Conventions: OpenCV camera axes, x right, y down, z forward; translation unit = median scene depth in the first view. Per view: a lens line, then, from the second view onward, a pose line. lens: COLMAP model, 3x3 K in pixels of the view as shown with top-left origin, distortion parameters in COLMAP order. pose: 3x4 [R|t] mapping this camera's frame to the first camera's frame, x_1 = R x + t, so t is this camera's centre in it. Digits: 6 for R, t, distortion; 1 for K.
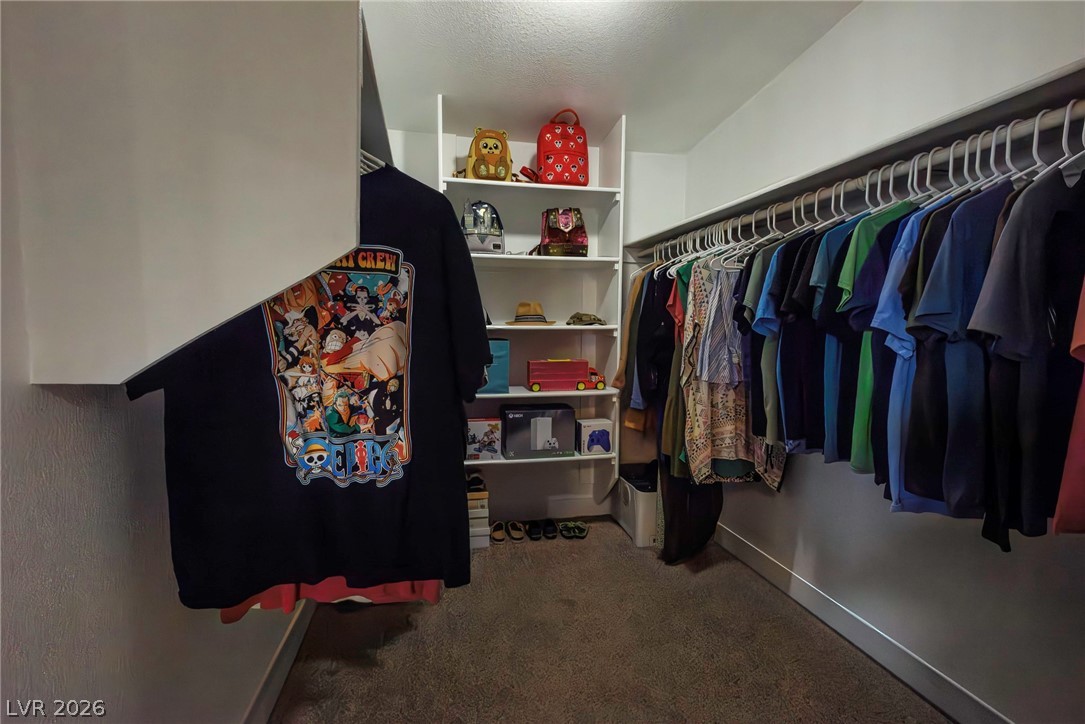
lens RADIAL K [[503.7, 0, 542.5], [0, 503.7, 362.0], [0, 0, 1]] dist [0.011412, -0.000631]
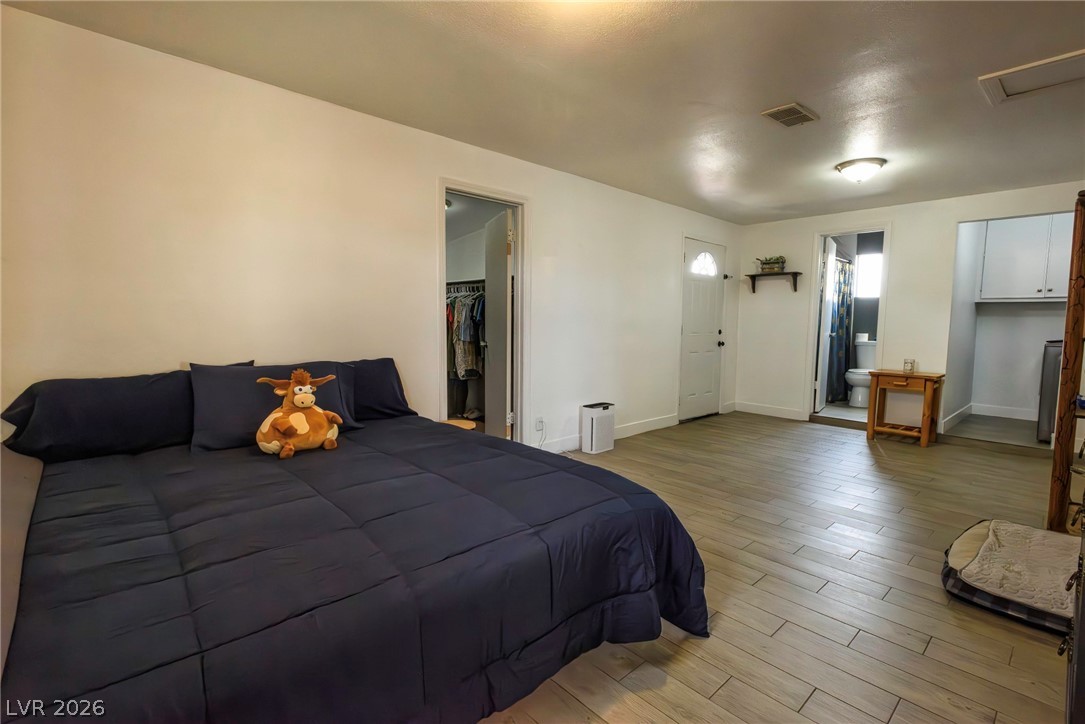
lens RADIAL K [[503.7, 0, 542.5], [0, 503.7, 362.0], [0, 0, 1]] dist [0.011412, -0.000631]
pose [[0.871657, -0.039611, 0.488513, -0.699706], [0.032323, 0.999205, 0.023345, 0.108203], [-0.489049, -0.004559, 0.872244, -1.771905]]
